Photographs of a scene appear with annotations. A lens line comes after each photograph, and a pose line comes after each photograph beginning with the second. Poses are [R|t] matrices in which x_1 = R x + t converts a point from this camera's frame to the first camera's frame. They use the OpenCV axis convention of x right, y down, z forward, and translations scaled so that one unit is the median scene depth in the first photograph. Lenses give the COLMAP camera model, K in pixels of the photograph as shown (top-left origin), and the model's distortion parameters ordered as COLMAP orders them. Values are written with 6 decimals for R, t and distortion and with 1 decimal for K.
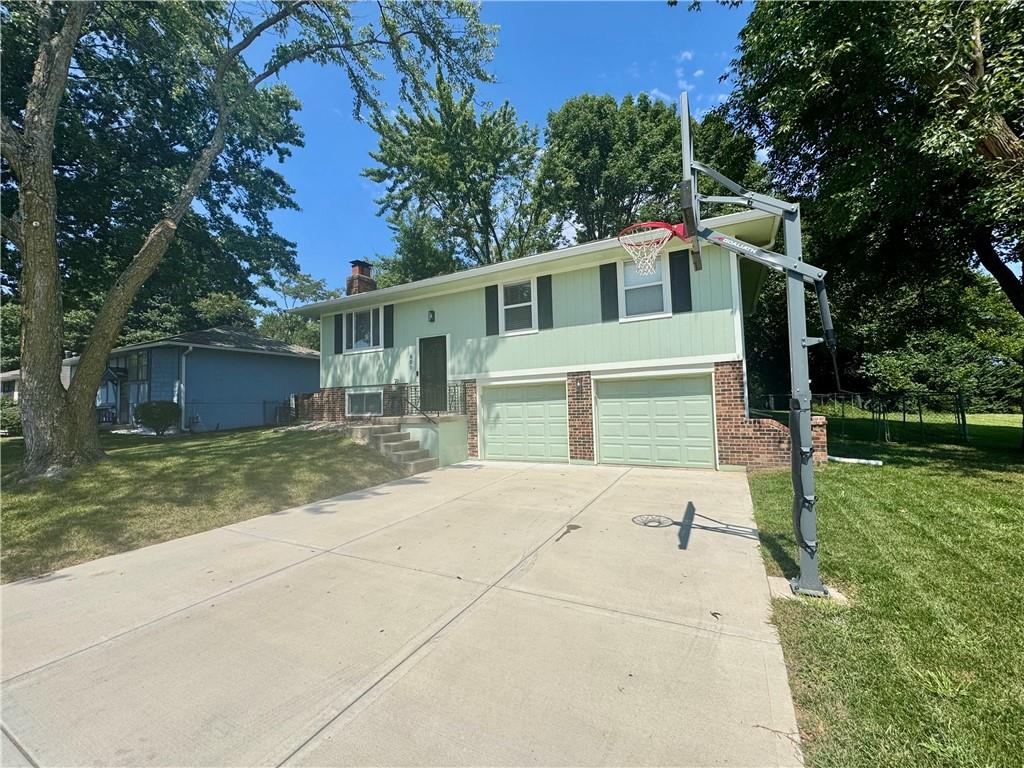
lens RADIAL K [[408.2, 0, 508.4], [0, 408.2, 385.5], [0, 0, 1]] dist [-0.004071, 0.000030]
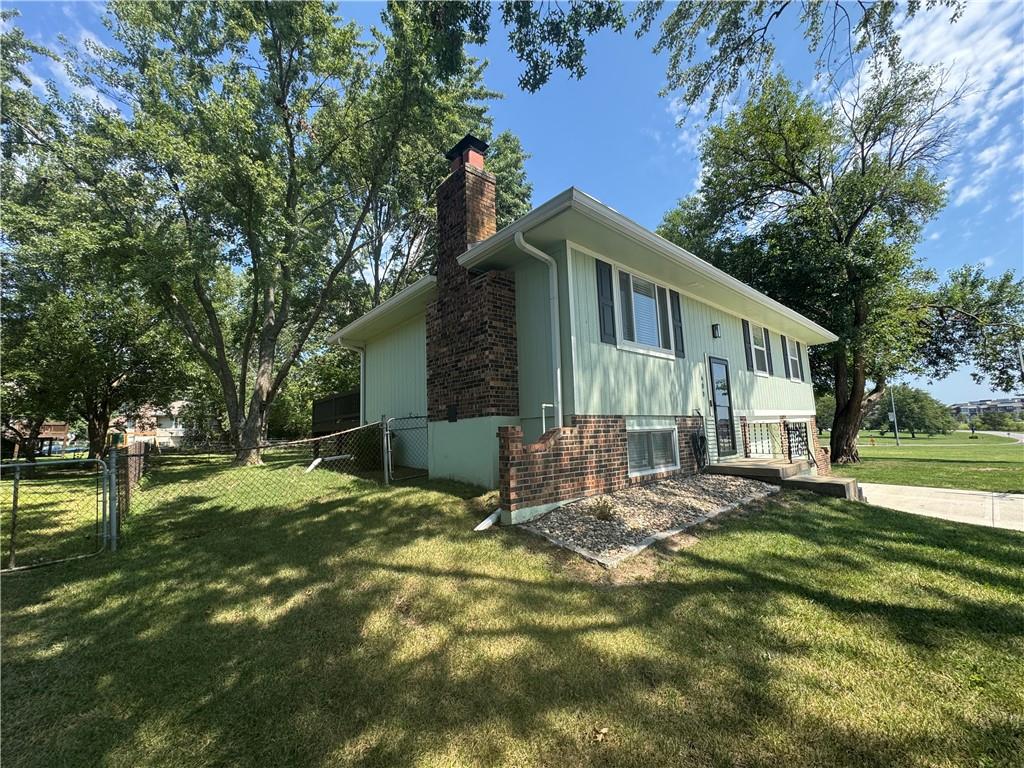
lens RADIAL K [[408.2, 0, 504.5], [0, 408.2, 385.9], [0, 0, 1]] dist [-0.004071, 0.000030]
pose [[0.358389, 0.119727, 0.925863, -1.061932], [-0.018840, 0.992468, -0.121048, 0.034313], [-0.933382, 0.025939, 0.357945, 1.133313]]
